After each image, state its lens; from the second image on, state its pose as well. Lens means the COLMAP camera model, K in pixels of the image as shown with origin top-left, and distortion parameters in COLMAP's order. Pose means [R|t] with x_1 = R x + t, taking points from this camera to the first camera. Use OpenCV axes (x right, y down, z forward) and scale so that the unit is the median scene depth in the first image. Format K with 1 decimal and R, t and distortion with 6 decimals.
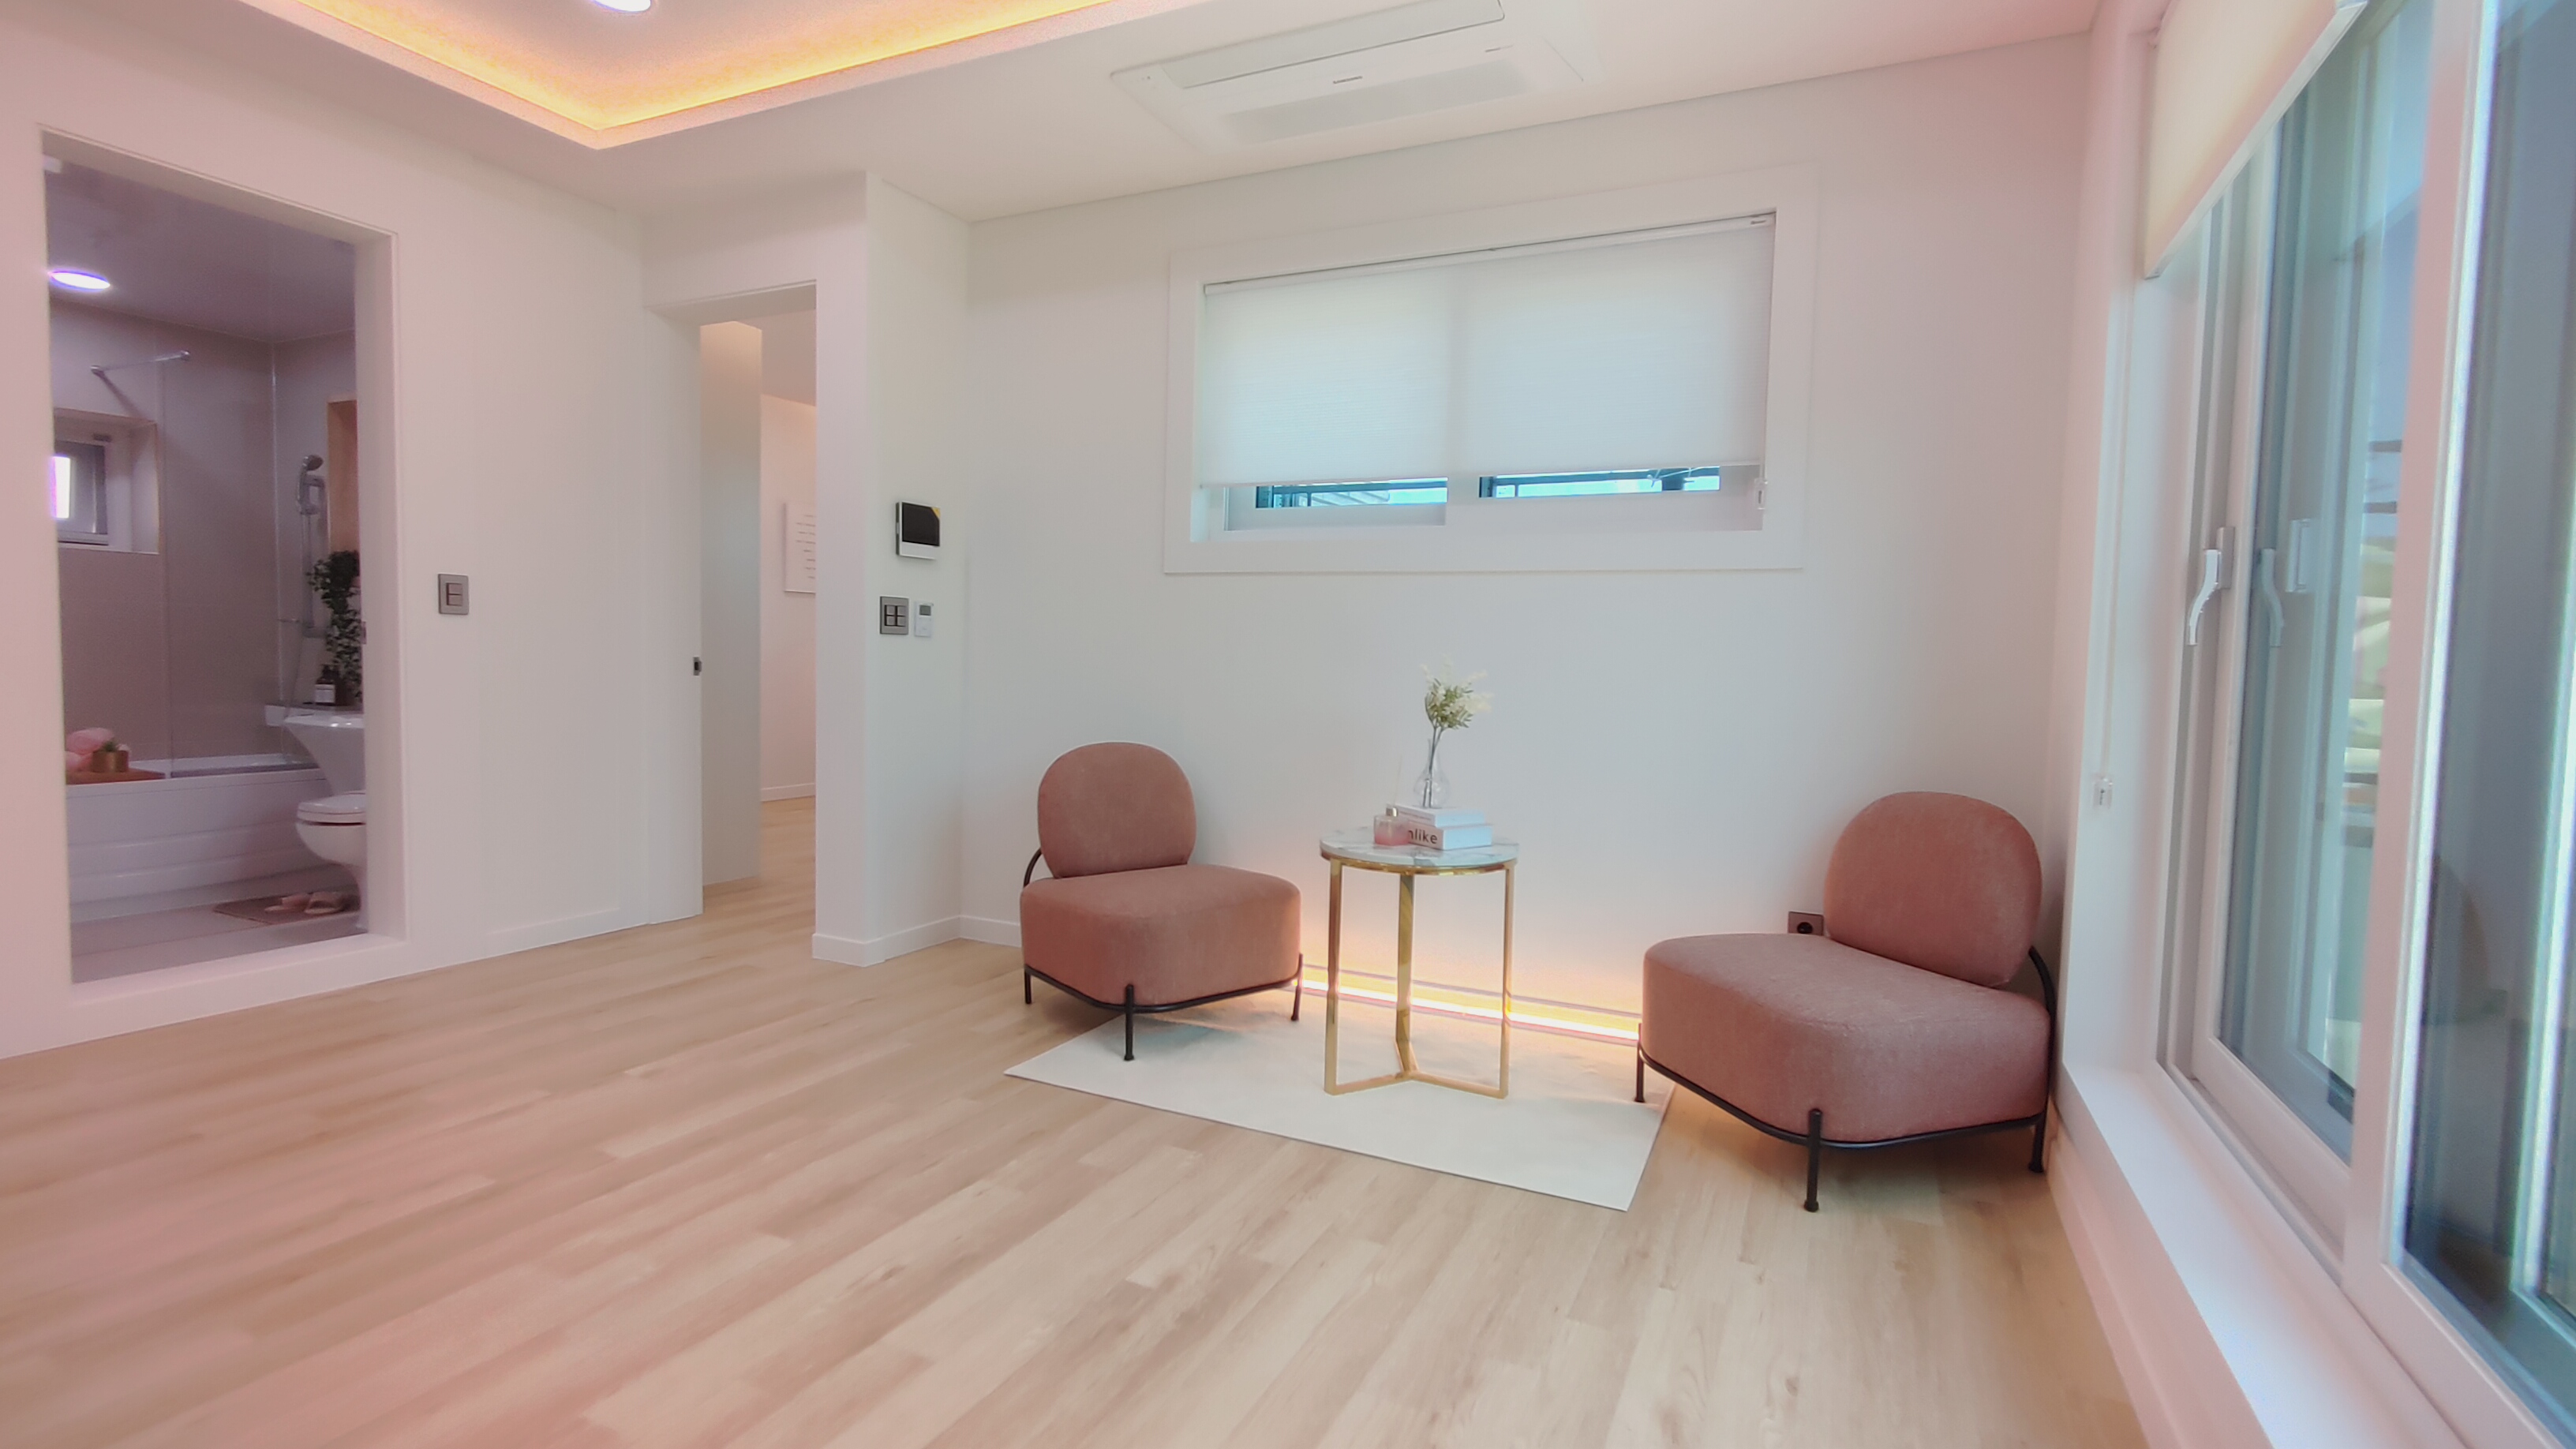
lens RADIAL K [[1141.0, 0, 1288.0], [0, 1141.0, 724.5], [0, 0, 1]] dist [0.001342, 0.000369]
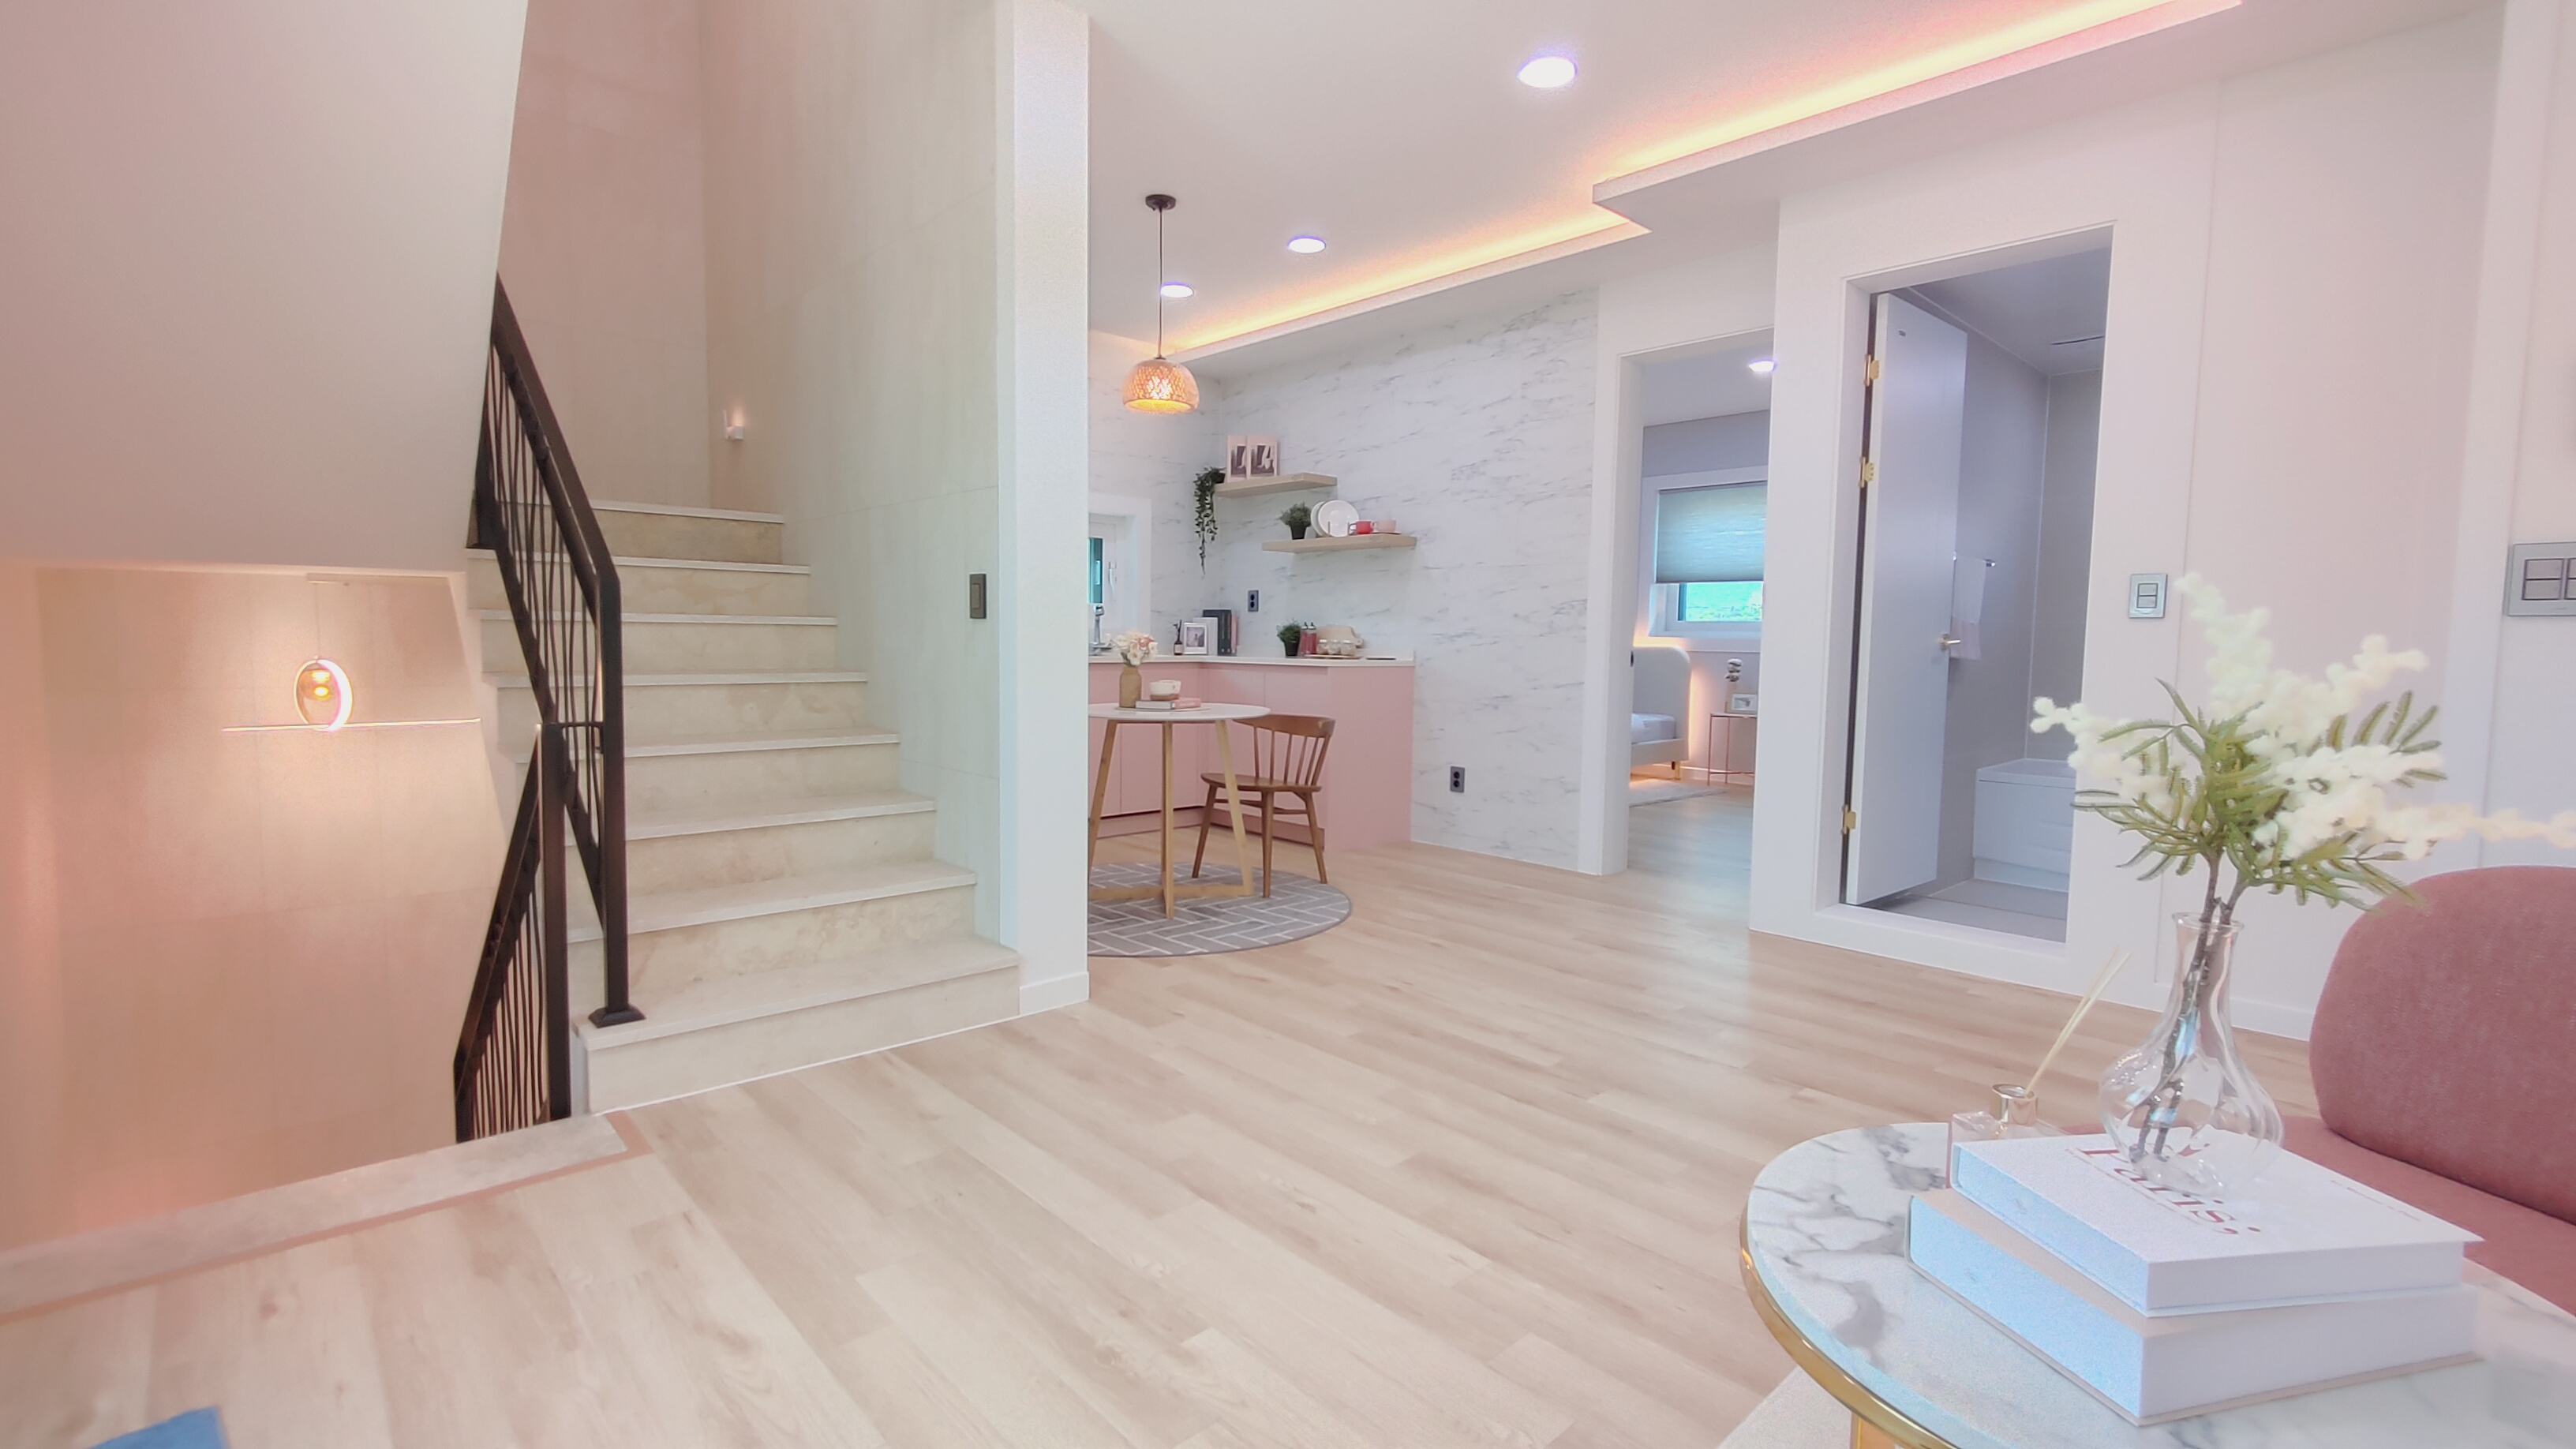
lens RADIAL K [[1141.0, 0, 1288.0], [0, 1141.0, 724.5], [0, 0, 1]] dist [0.001342, 0.000369]
pose [[-0.358402, 0.038502, -0.932773, 0.599337], [-0.077521, 0.994471, 0.070835, -0.037416], [0.930343, 0.097697, -0.353436, 1.246920]]
